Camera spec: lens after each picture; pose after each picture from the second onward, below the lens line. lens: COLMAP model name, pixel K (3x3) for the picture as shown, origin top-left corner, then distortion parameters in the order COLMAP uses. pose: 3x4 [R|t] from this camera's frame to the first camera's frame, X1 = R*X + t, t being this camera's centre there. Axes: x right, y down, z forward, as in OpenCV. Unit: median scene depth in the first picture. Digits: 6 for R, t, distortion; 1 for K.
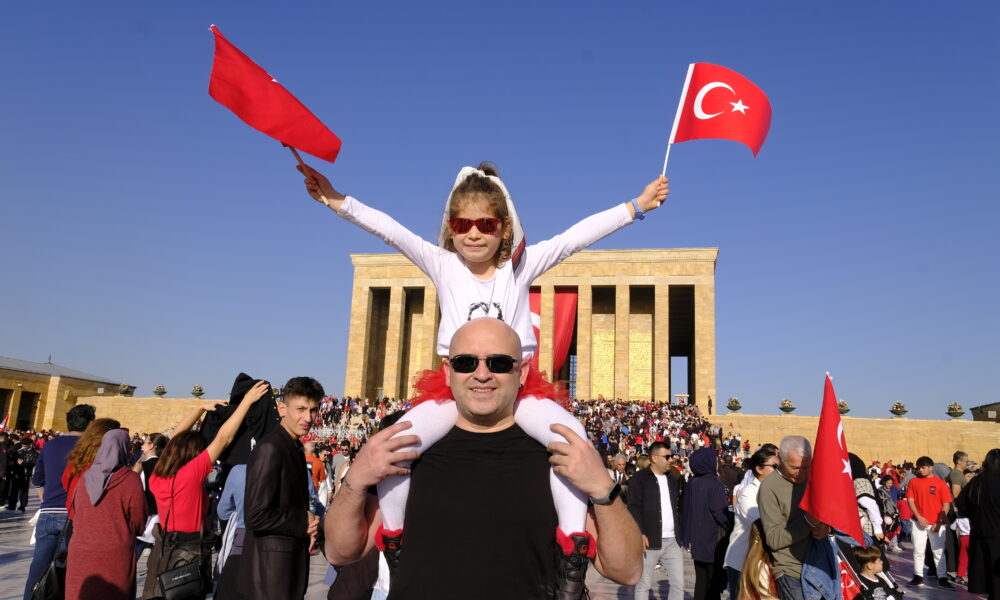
lens RADIAL K [[795.5, 0, 498.8], [0, 795.5, 294.5], [0, 0, 1]] dist [0.007468, 0.022705]
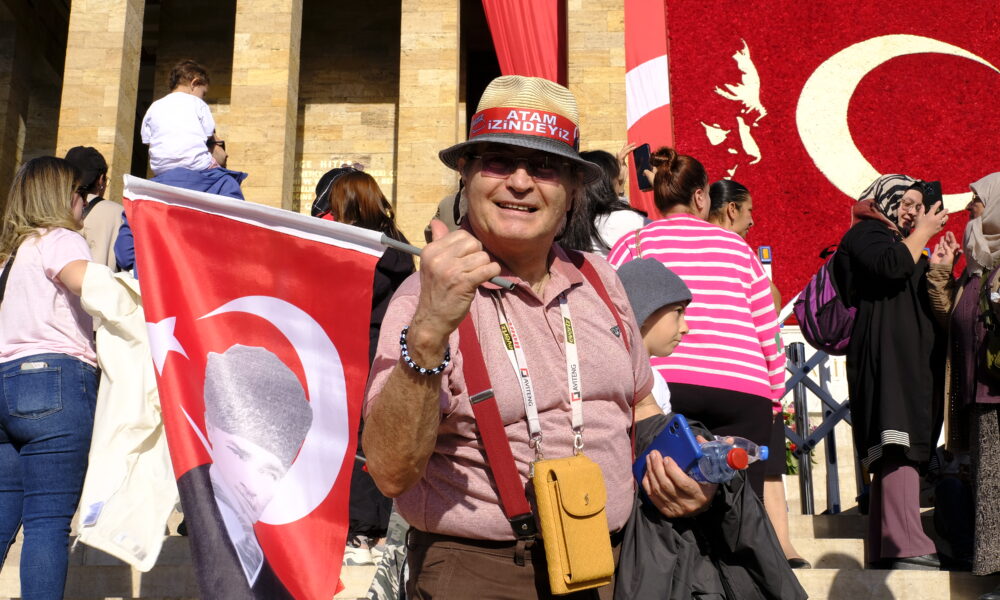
lens RADIAL K [[1332.1, 0, 494.7], [0, 1332.1, 302.8], [0, 0, 1]] dist [0.060388, 0.000000]
pose [[0.981966, 0.020262, 0.187969, -0.096279], [-0.003304, 0.995928, -0.090096, 0.133322], [-0.189029, 0.087850, 0.978034, 0.663981]]
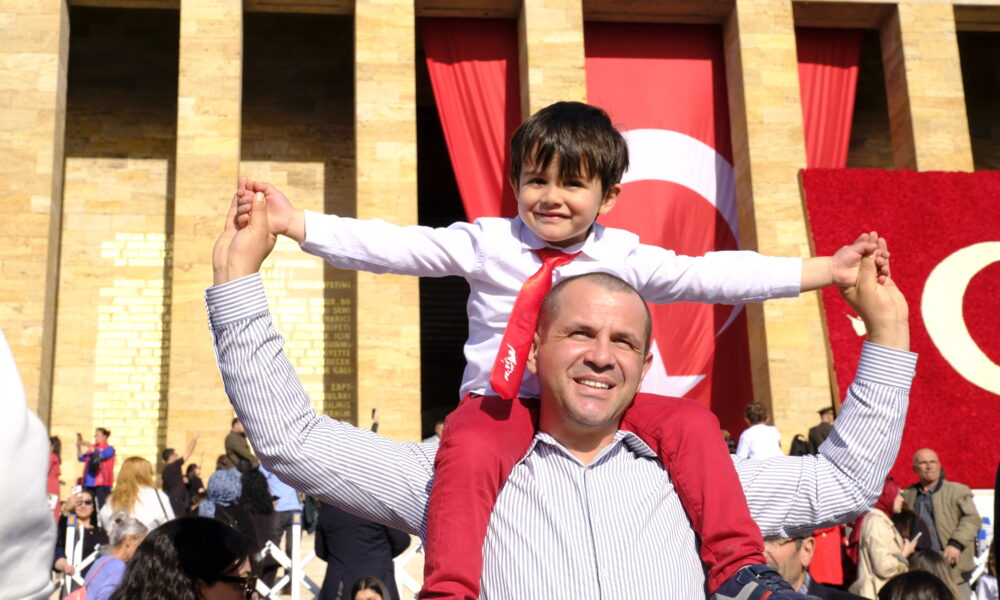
lens RADIAL K [[1601.0, 0, 500.8], [0, 1601.0, 289.6], [0, 0, 1]] dist [0.066992, 0.000000]
pose [[0.942486, 0.036196, 0.332281, -0.158465], [0.000537, 0.993954, -0.109795, 0.121254], [-0.334246, 0.103658, 0.936768, 0.617746]]
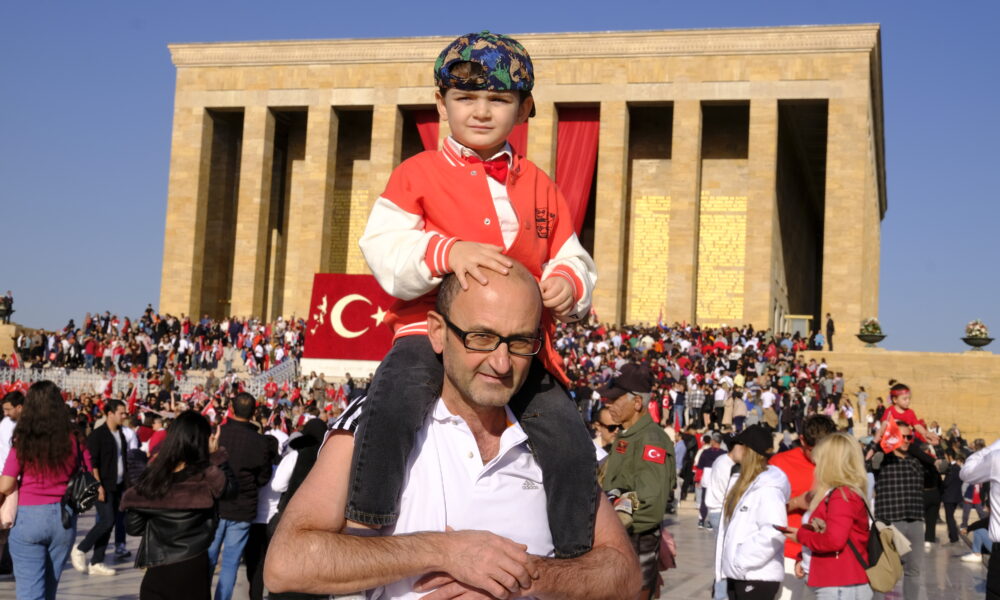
lens RADIAL K [[1449.5, 0, 495.2], [0, 1449.5, 300.3], [0, 0, 1]] dist [0.026863, 0.000000]
pose [[0.998527, 0.004764, -0.054054, 0.083584], [0.001022, 0.994310, 0.106523, 0.015947], [0.054254, -0.106422, 0.992840, 0.060659]]
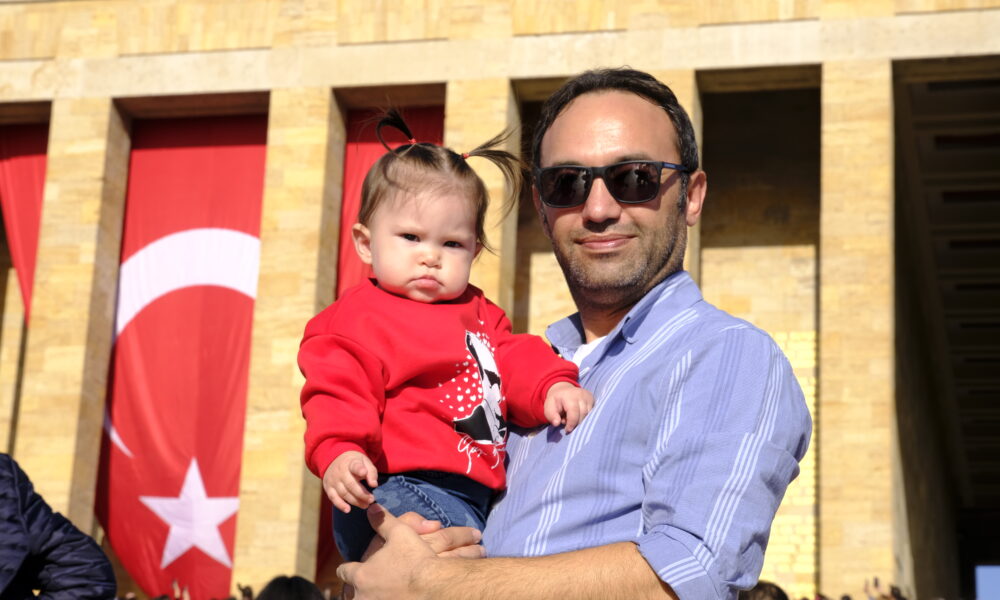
lens RADIAL K [[2249.3, 0, 492.3], [0, 2249.3, 306.6], [0, 0, 1]] dist [0.157341, 0.000000]
pose [[0.999903, -0.001459, -0.013863, 0.119899], [0.000222, 0.996049, -0.088805, 0.097109], [0.013938, 0.088793, 0.995953, 0.435319]]
